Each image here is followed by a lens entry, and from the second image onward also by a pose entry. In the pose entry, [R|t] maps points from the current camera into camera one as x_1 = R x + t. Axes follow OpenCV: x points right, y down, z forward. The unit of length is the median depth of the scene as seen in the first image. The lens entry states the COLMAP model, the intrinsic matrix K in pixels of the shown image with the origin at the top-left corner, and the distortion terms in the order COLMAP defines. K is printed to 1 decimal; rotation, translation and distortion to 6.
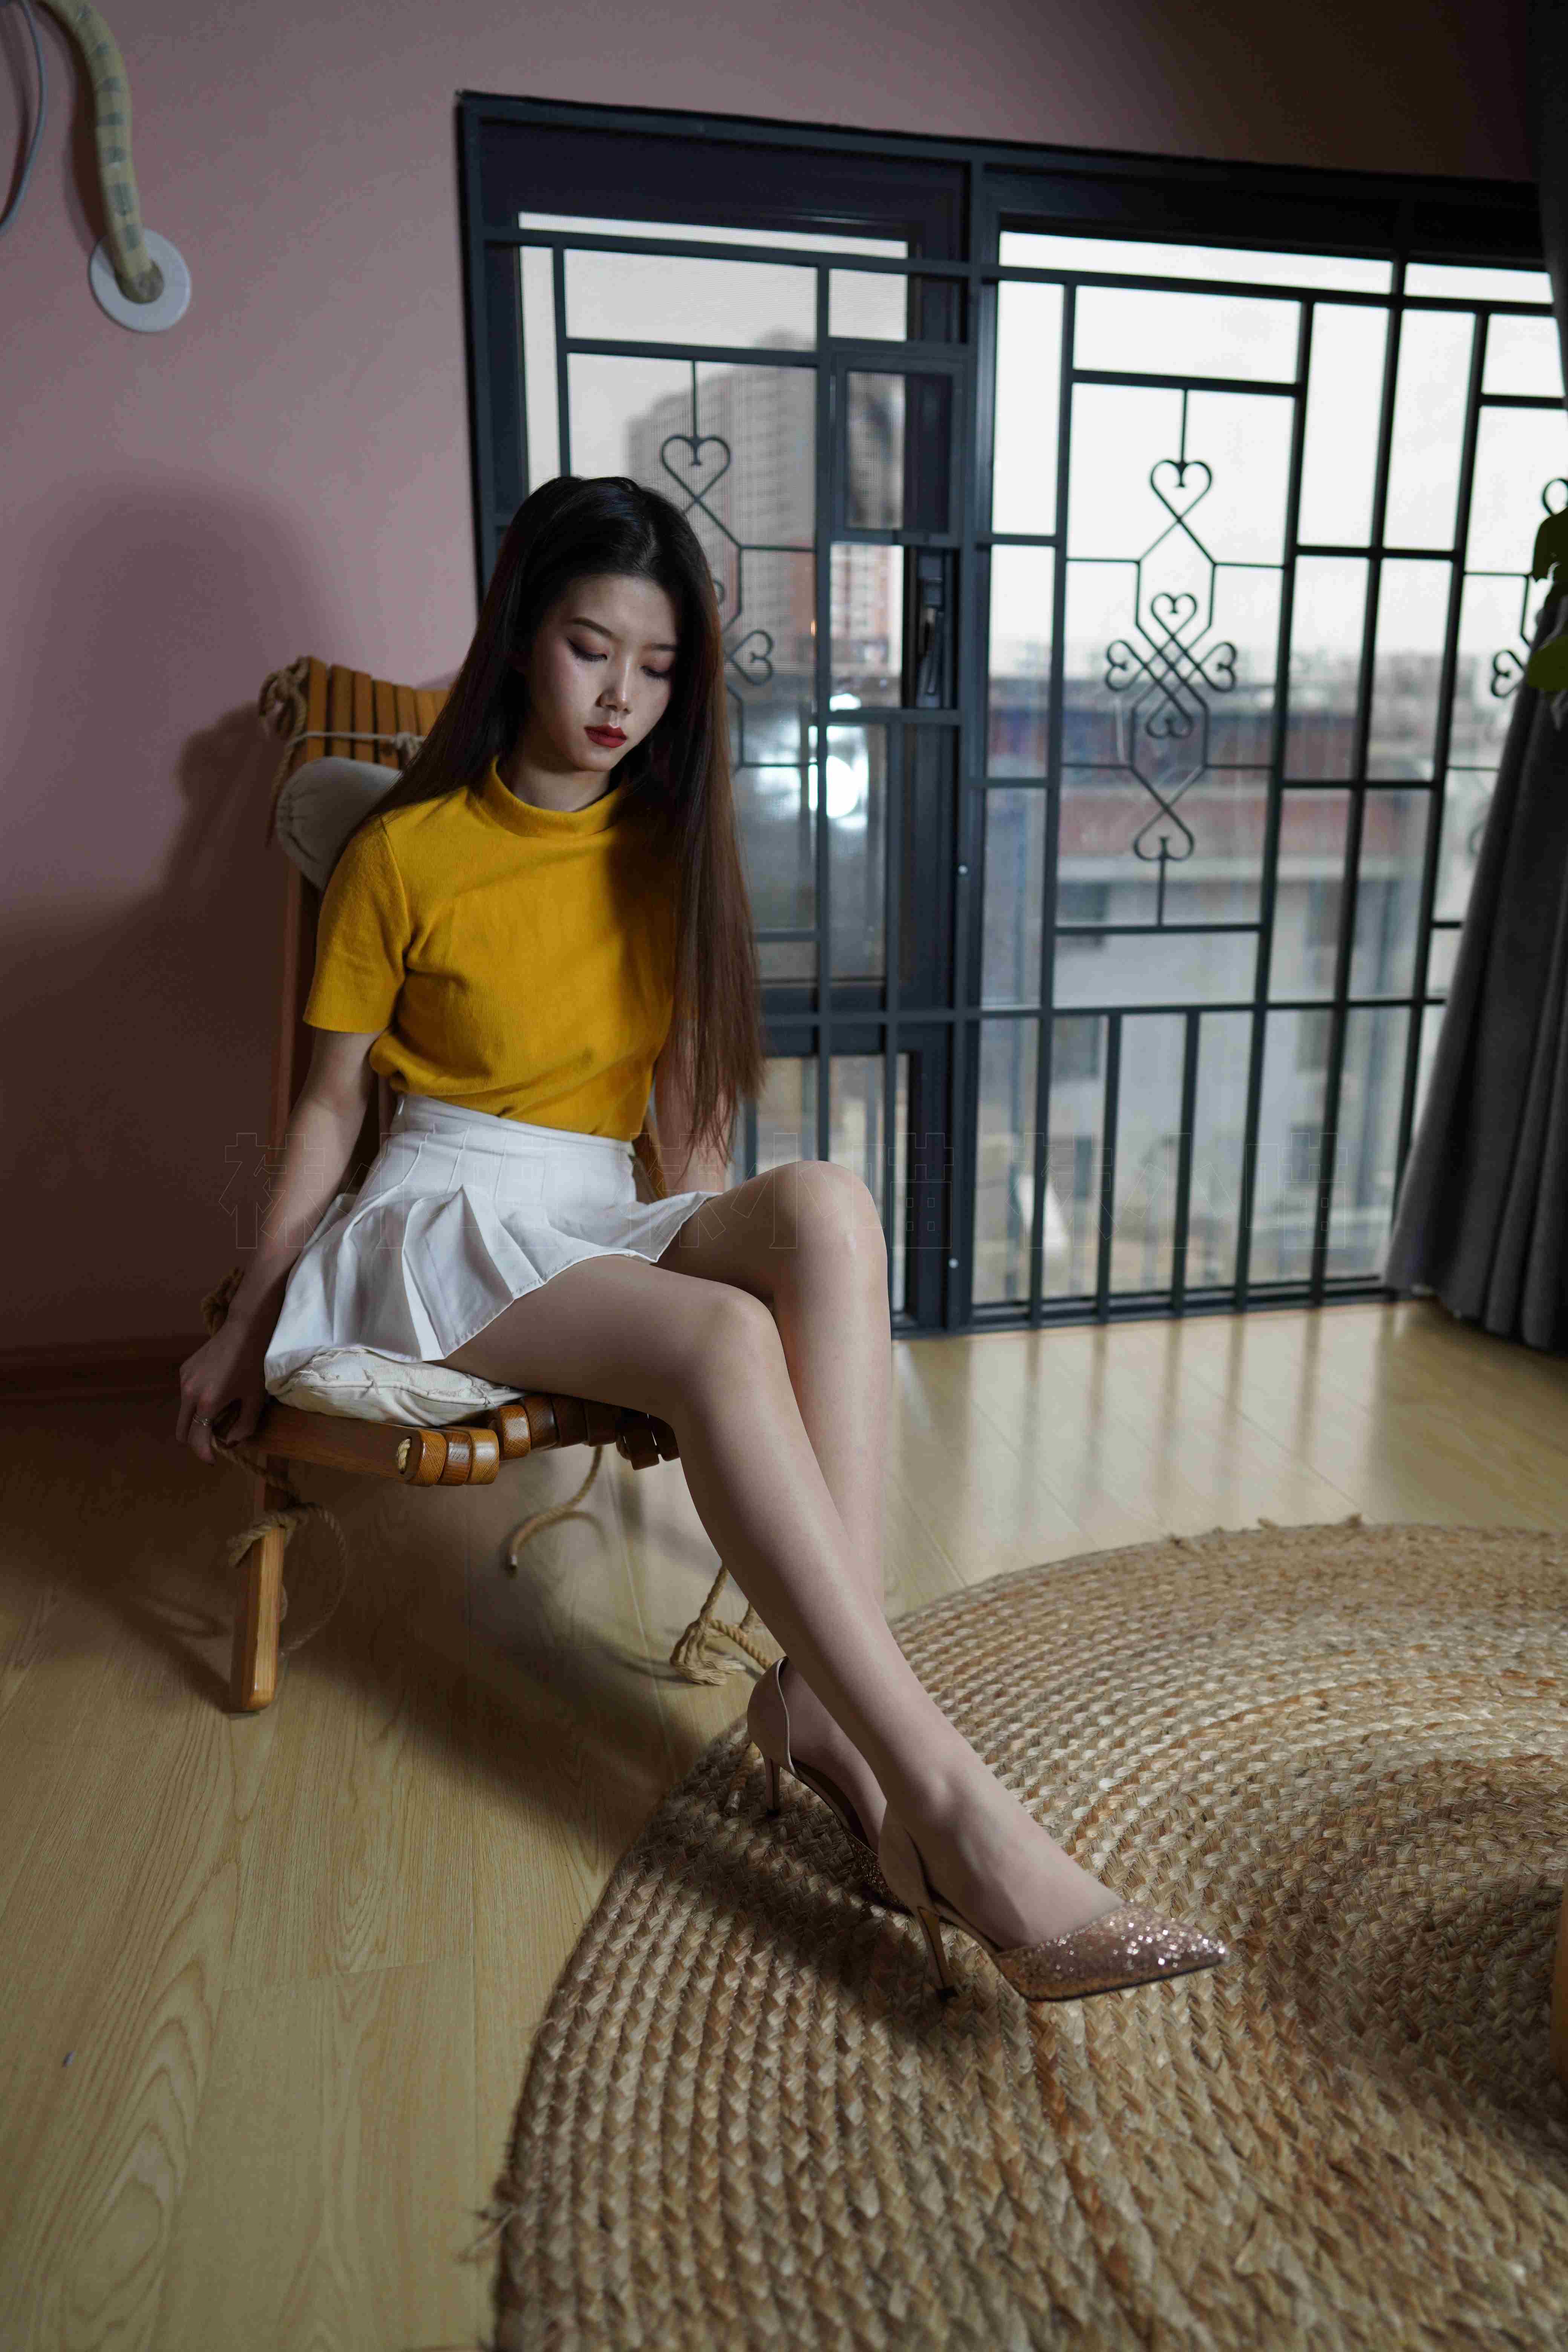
lens RADIAL K [[1579.2, 0, 789.0], [0, 1579.2, 1191.8], [0, 0, 1]] dist [-0.037907, 0.052209]
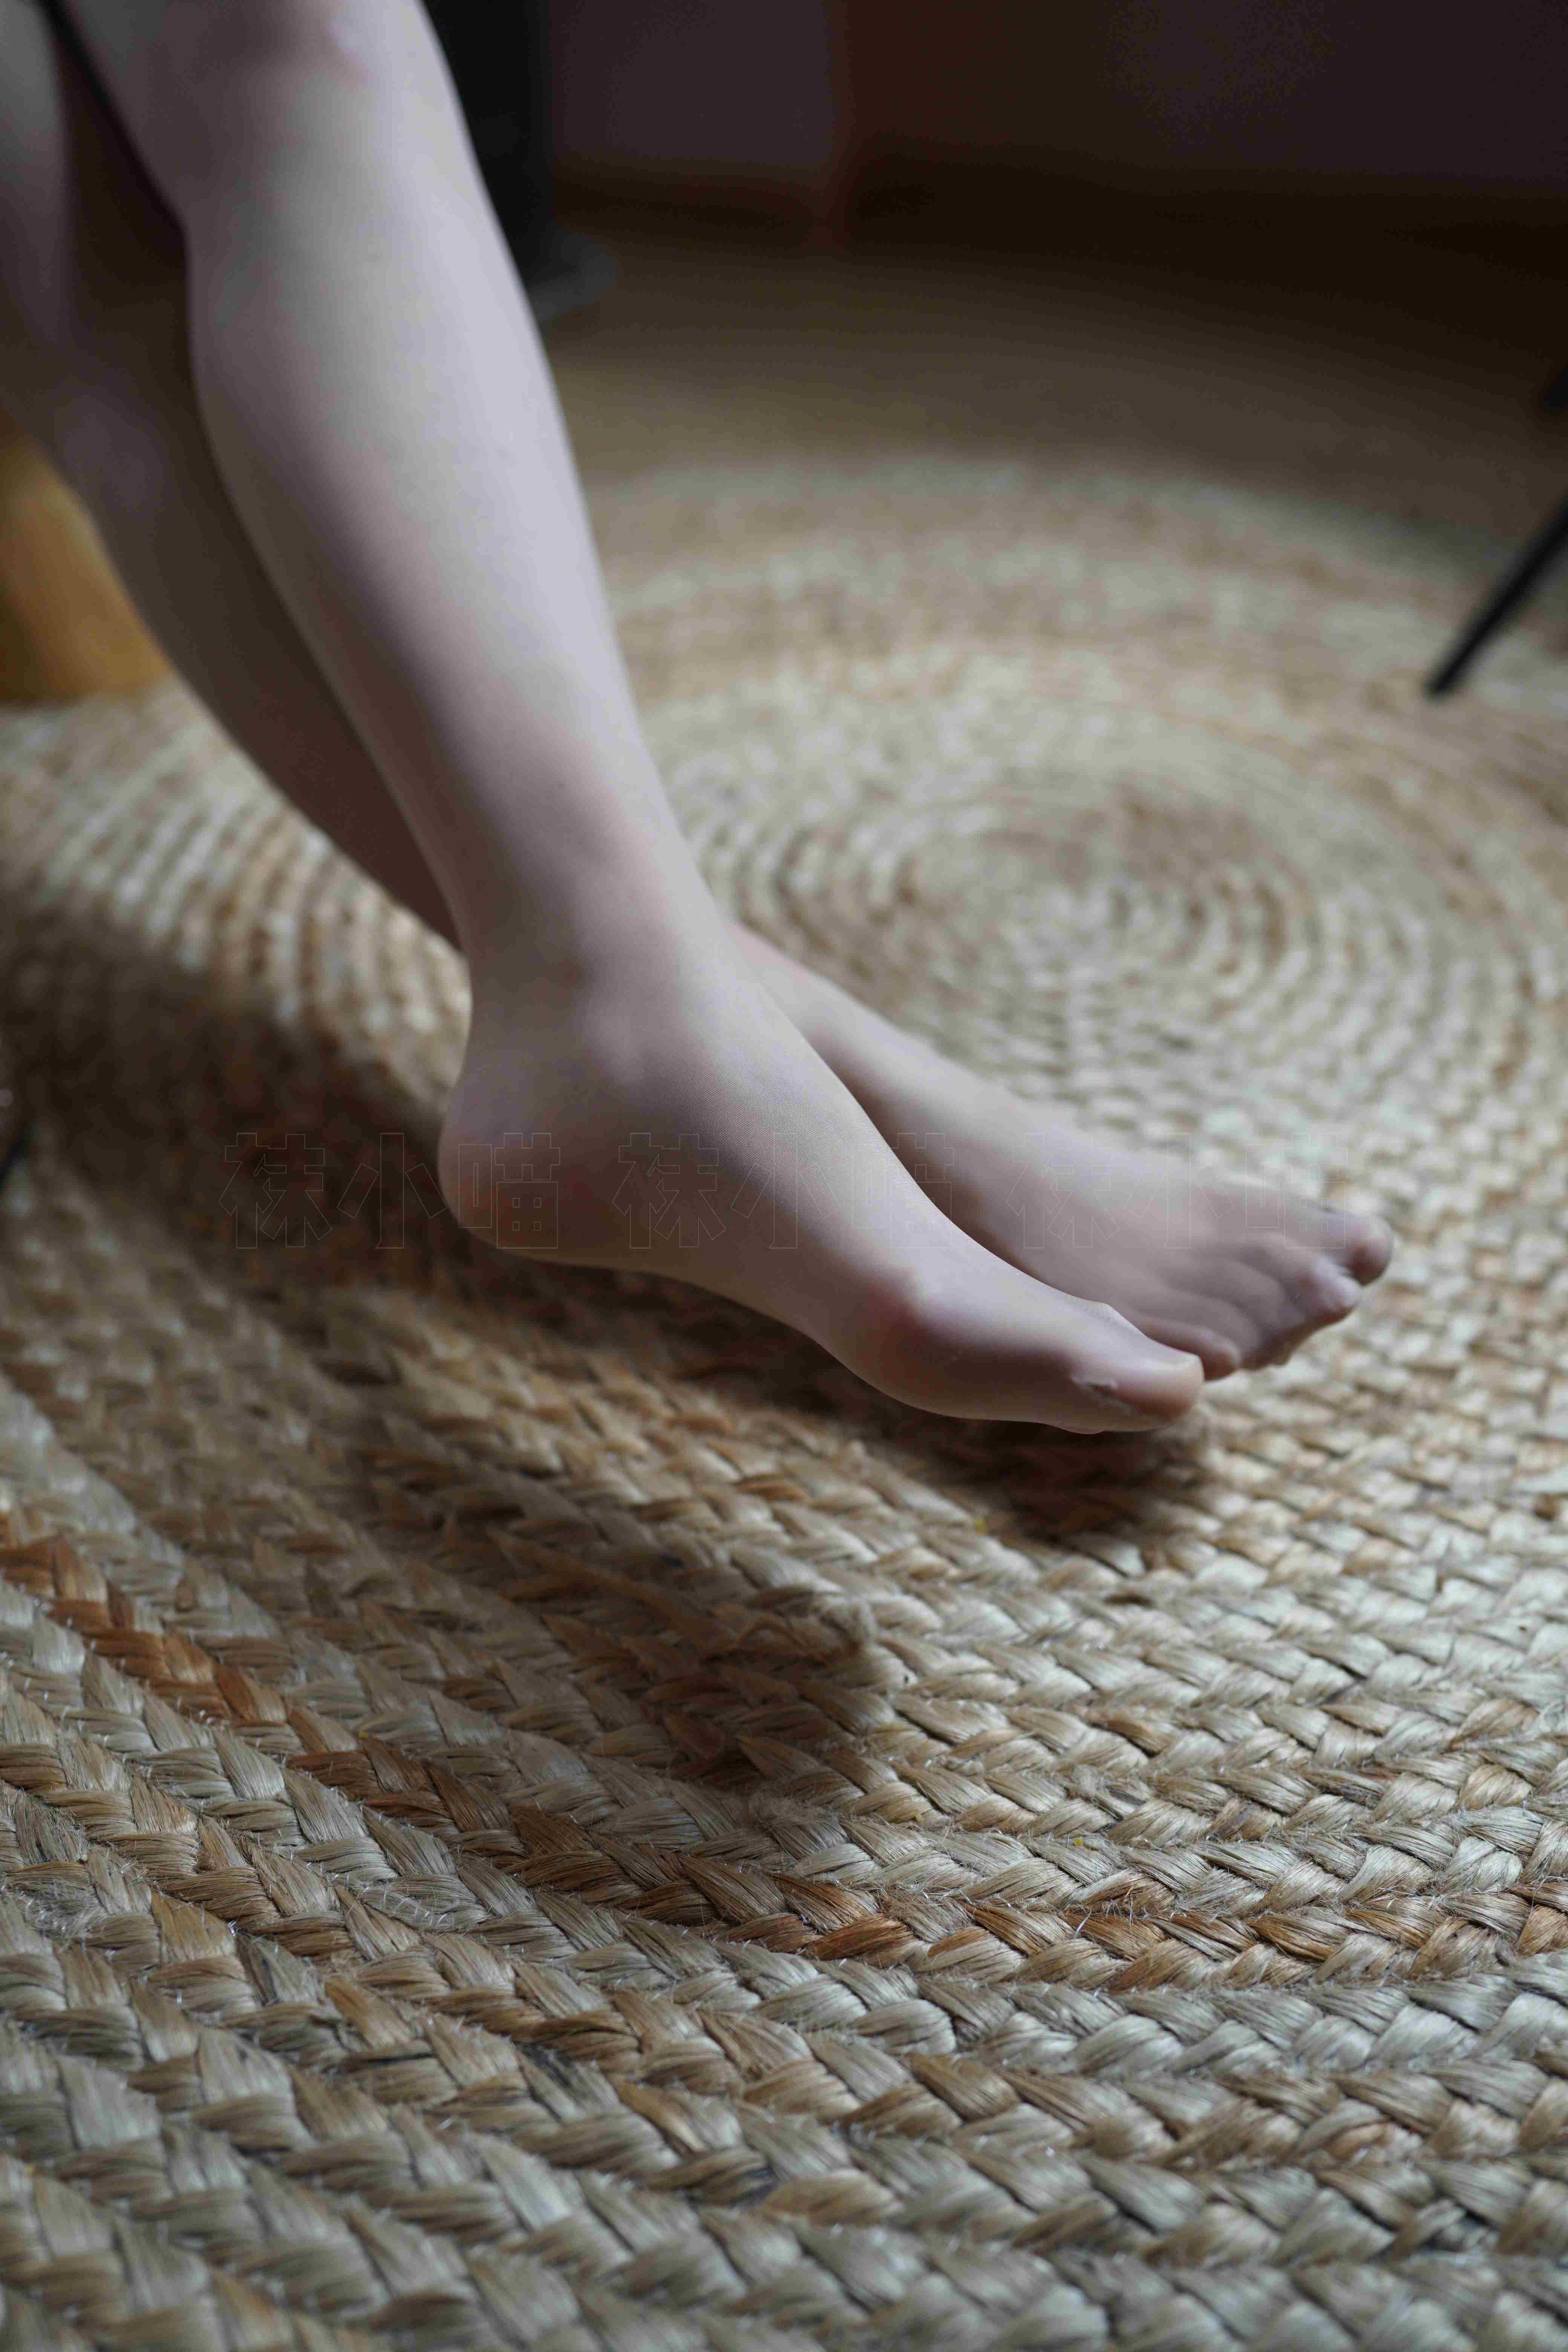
lens RADIAL K [[1579.2, 0, 800.4], [0, 1579.2, 1196.1], [0, 0, 1]] dist [-0.037907, 0.052209]
pose [[0.533631, -0.555154, 0.637998, 0.042322], [0.180904, 0.811856, 0.555125, 0.195058], [-0.826143, -0.180815, 0.533661, 0.476484]]
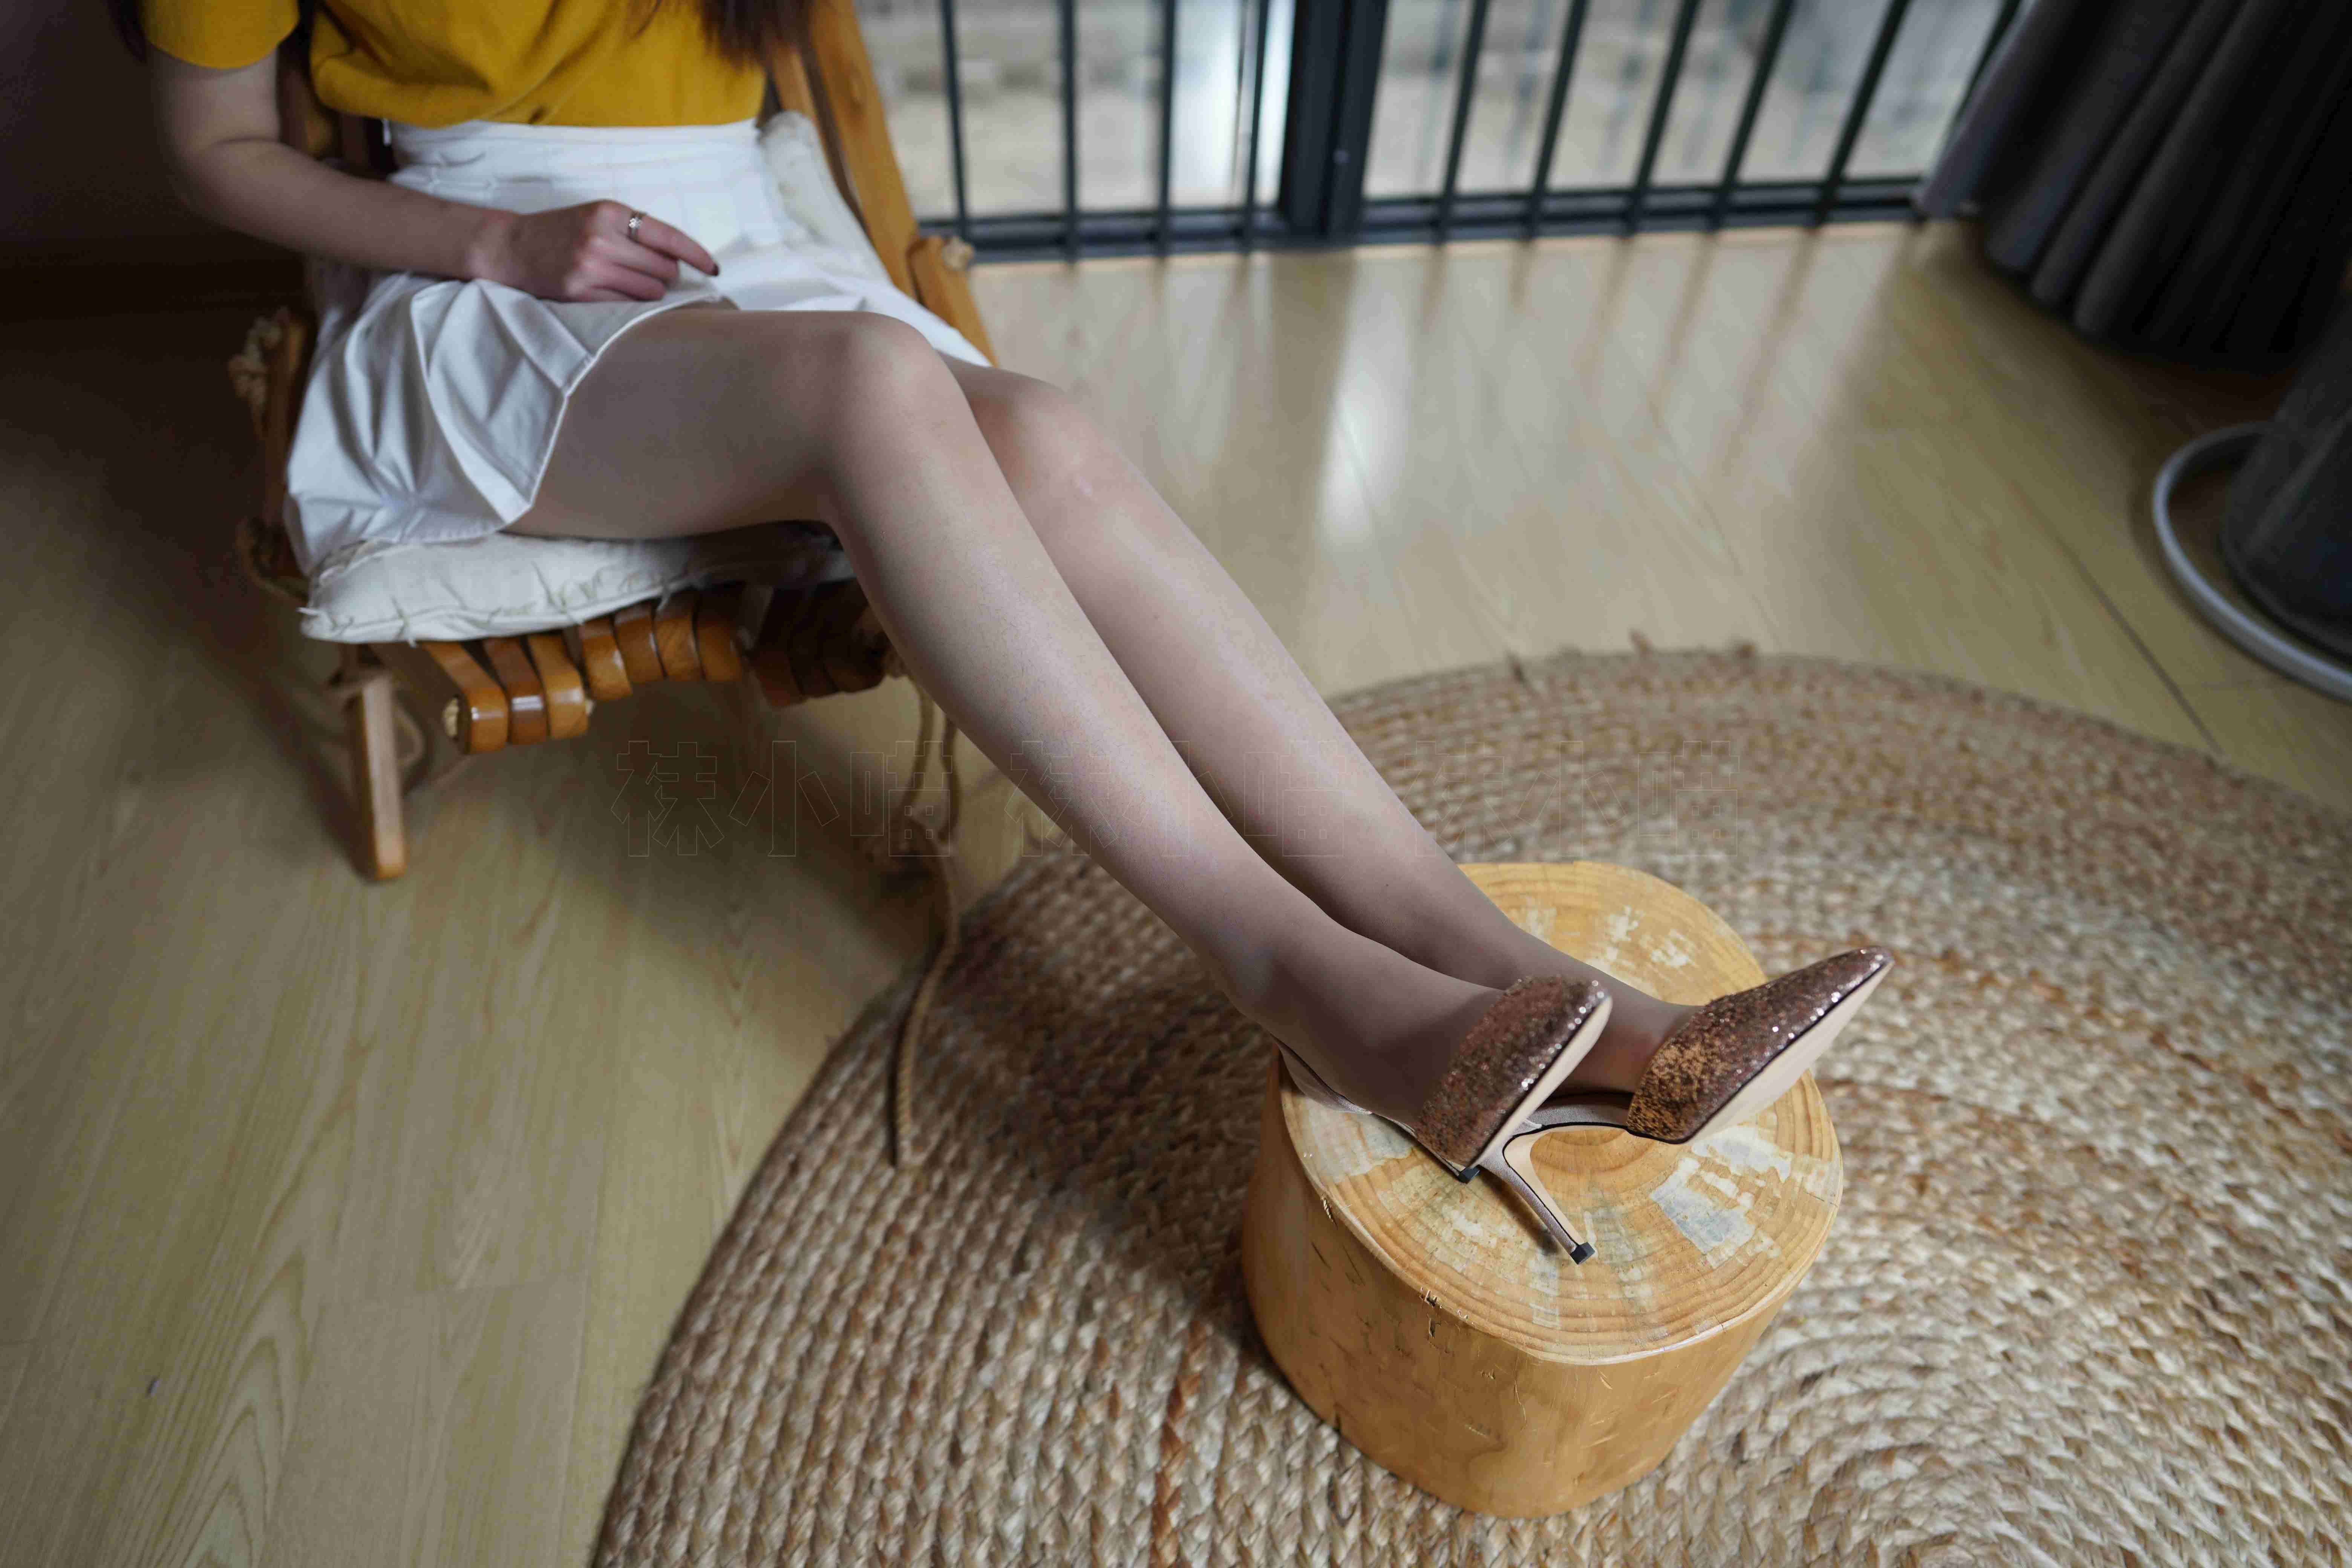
lens RADIAL K [[1579.2, 0, 1161.0], [0, 1579.2, 802.8], [0, 0, 1]] dist [-0.037907, 0.052209]
pose [[0.996310, 0.080036, -0.031004, 0.116146], [-0.046741, 0.808879, 0.586115, -0.245699], [0.071989, -0.582502, 0.809635, 0.359434]]
